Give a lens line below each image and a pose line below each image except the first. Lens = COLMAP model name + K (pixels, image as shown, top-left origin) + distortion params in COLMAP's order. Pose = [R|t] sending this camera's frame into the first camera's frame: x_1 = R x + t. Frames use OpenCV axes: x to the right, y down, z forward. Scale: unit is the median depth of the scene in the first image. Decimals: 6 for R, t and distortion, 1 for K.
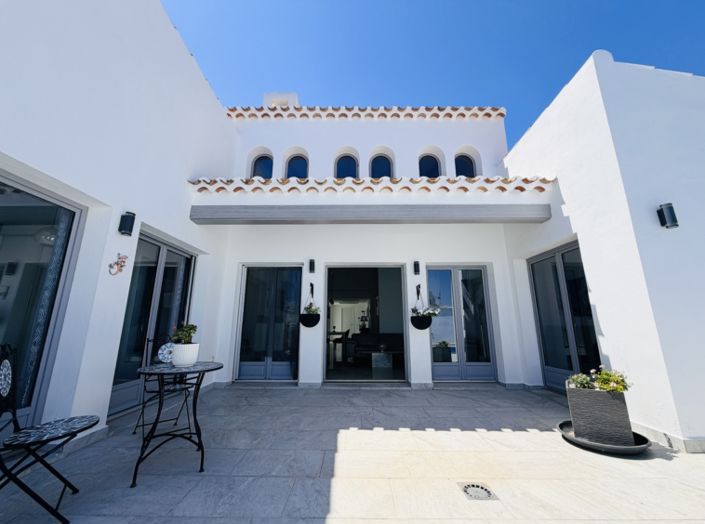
lens RADIAL K [[279.7, 0, 344.1], [0, 279.7, 249.5], [0, 0, 1]] dist [0.001692, -0.003279]
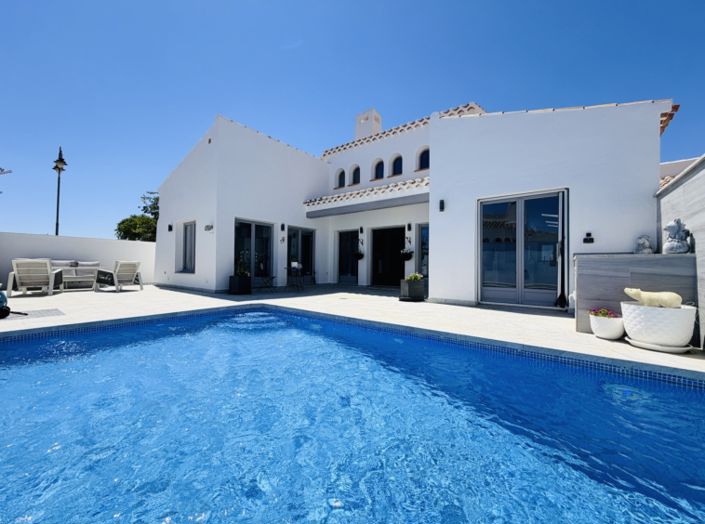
lens RADIAL K [[279.7, 0, 351.9], [0, 279.7, 263.6], [0, 0, 1]] dist [0.001692, -0.003279]
pose [[0.789856, -0.015203, -0.613104, 1.019362], [0.150570, 0.973903, 0.169827, -0.057957], [0.594522, -0.226454, 0.771532, -0.617762]]
